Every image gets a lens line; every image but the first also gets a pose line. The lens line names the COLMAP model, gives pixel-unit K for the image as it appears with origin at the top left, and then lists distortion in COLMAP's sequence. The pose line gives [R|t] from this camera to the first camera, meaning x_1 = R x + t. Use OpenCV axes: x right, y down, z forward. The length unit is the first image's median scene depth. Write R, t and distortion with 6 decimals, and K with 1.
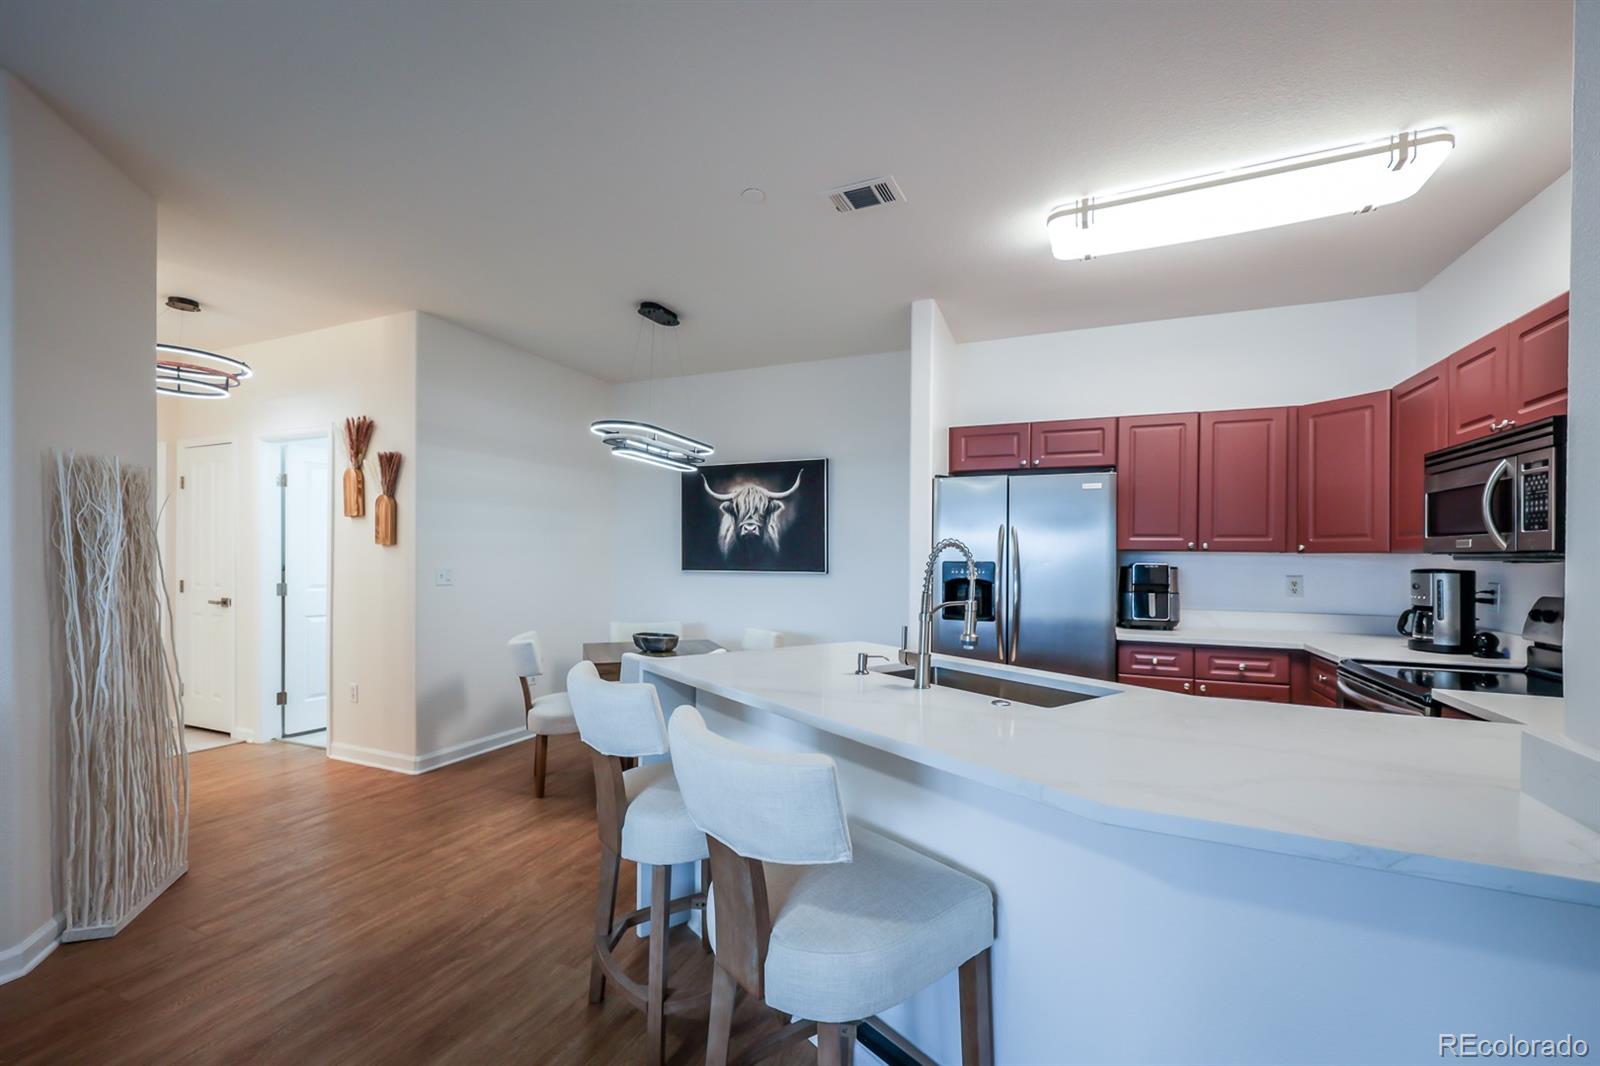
lens RADIAL K [[648.9, 0, 806.1], [0, 648.9, 560.9], [0, 0, 1]] dist [-0.000081, 0.000002]
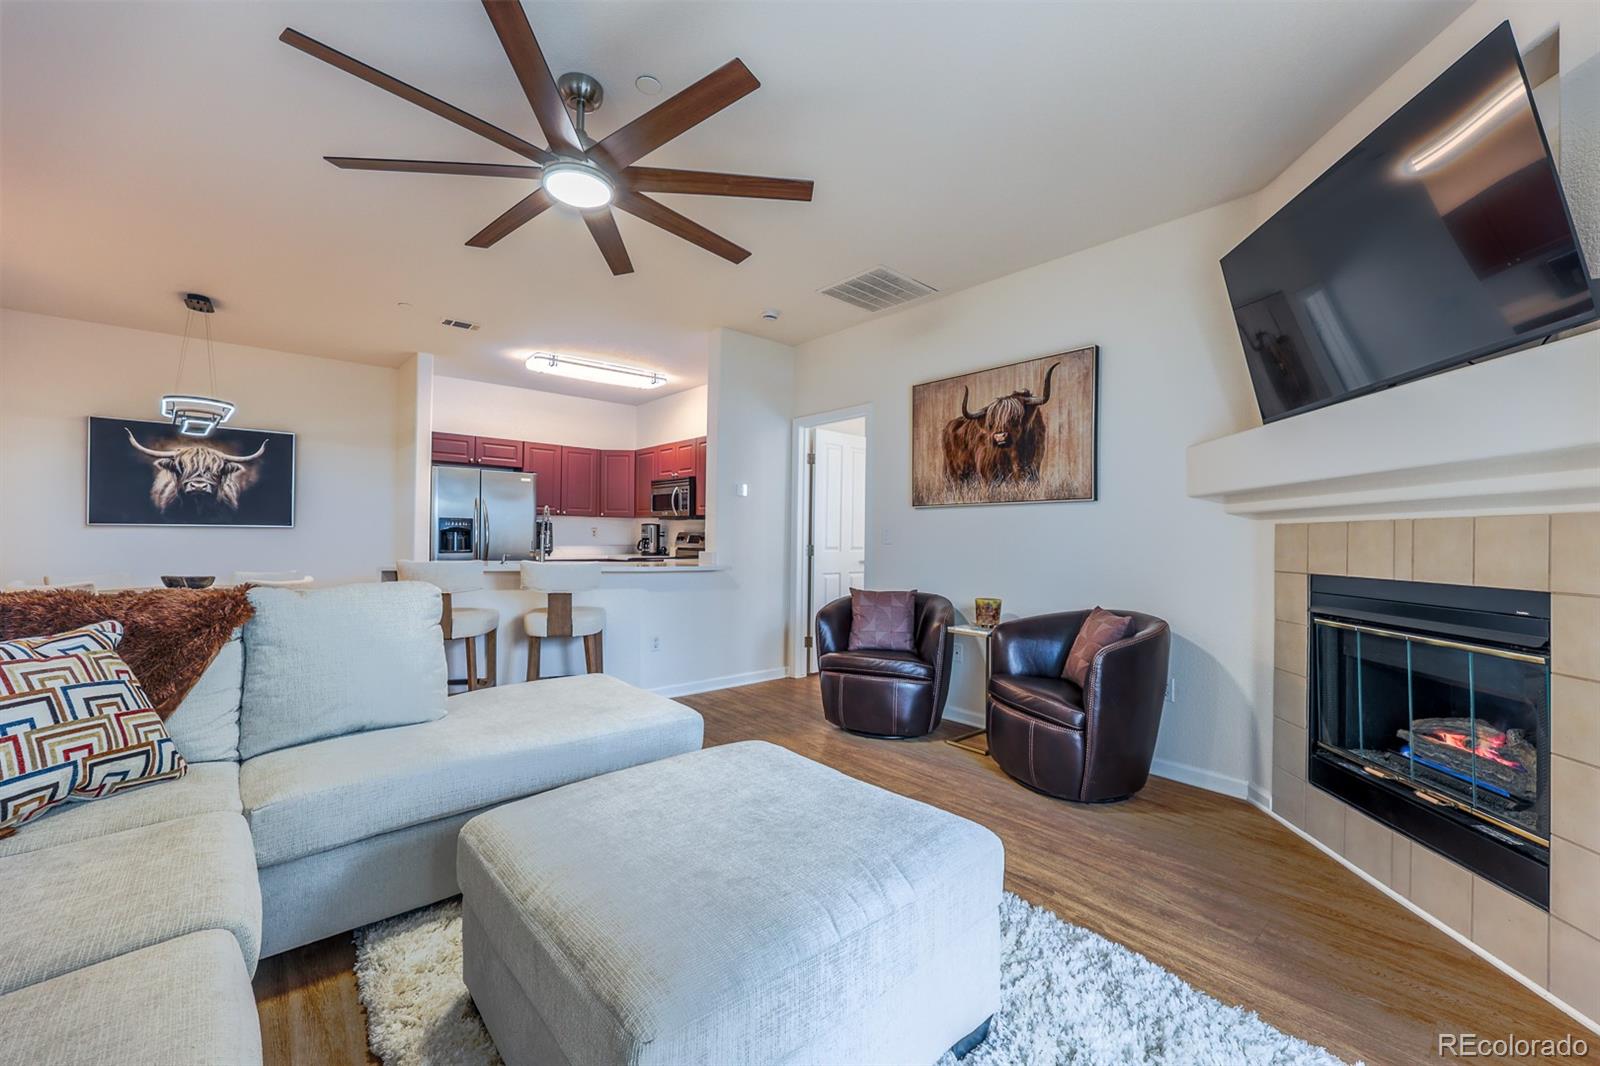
lens RADIAL K [[647.5, 0, 800.0], [0, 647.5, 533.0], [0, 0, 1]] dist [-0.000068, 0.000027]
pose [[0.440645, 0.000418, 0.897681, -0.628075], [-0.001750, 0.999998, 0.000394, 0.027559], [-0.897680, -0.001745, 0.440645, -0.391265]]
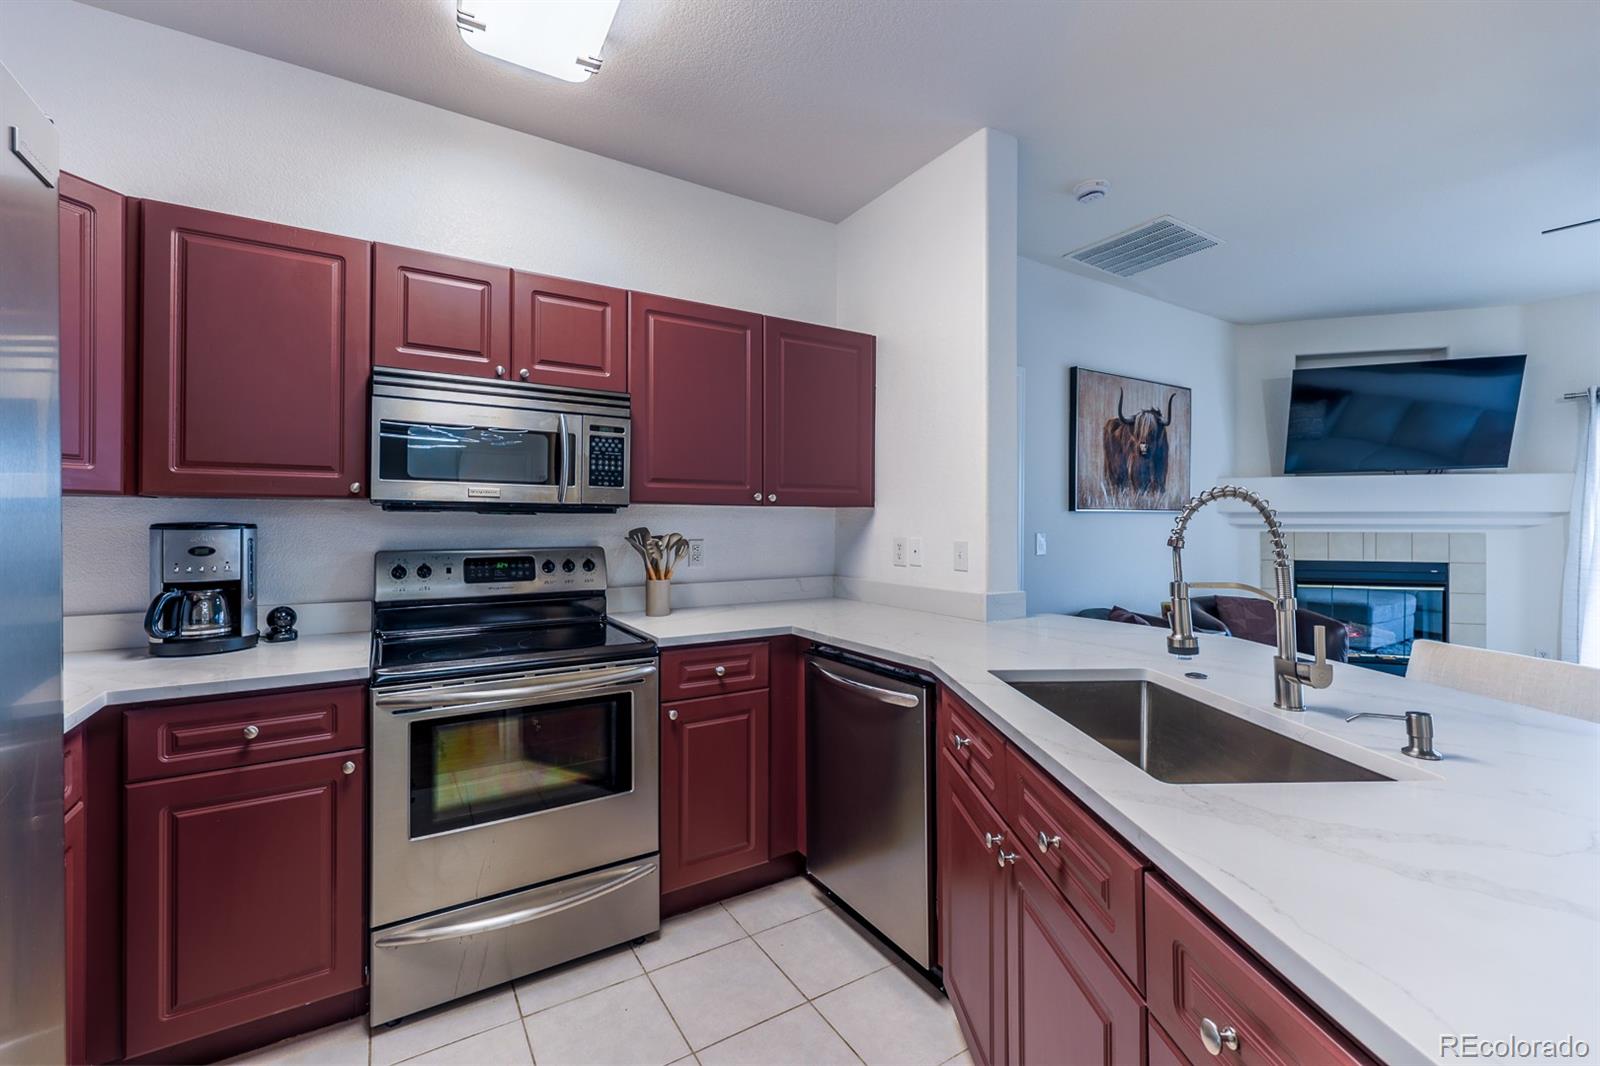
lens RADIAL K [[661.0, 0, 778.9], [0, 661.0, 518.9], [0, 0, 1]] dist [0.001147, 0.000027]
pose [[-0.808713, -0.008520, 0.588141, 0.073781], [-0.007694, 0.999963, 0.003906, 0.001521], [-0.588153, -0.001366, -0.808749, 0.699525]]
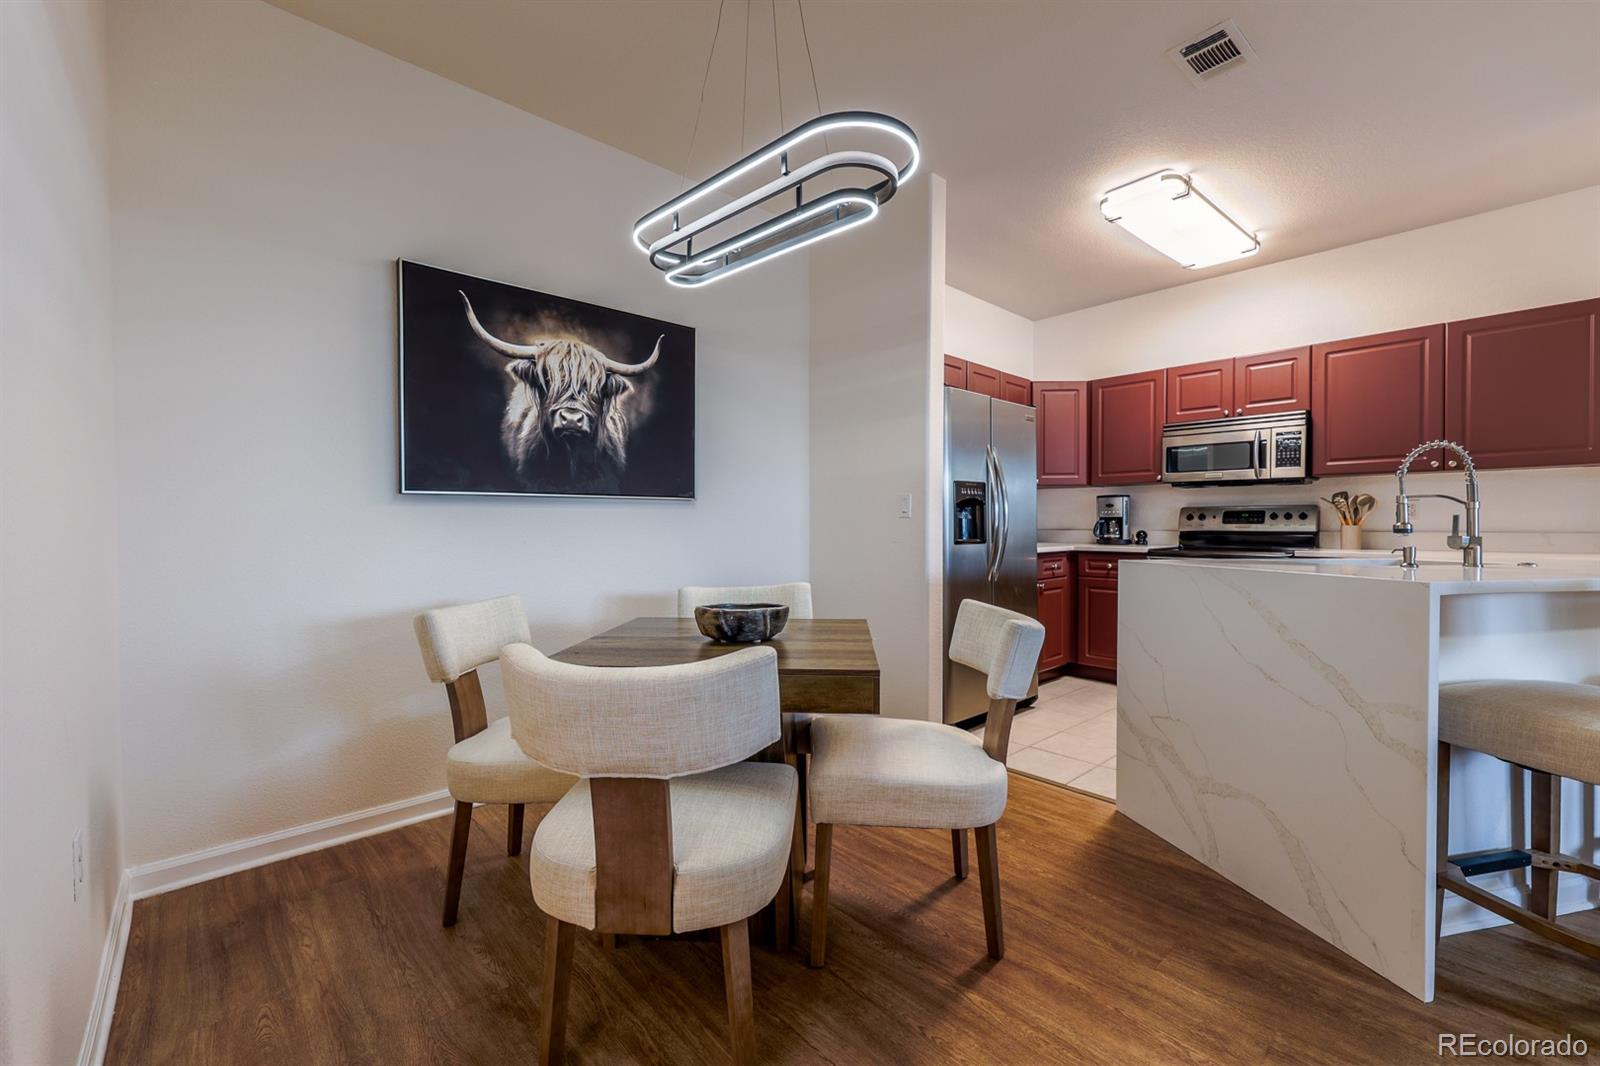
lens RADIAL K [[647.5, 0, 800.0], [0, 647.5, 533.0], [0, 0, 1]] dist [-0.000068, 0.000027]
pose [[0.421026, -0.026129, 0.906672, -0.516470], [0.008183, 0.999654, 0.025009, 0.036750], [-0.907012, -0.003110, 0.421094, 0.600892]]
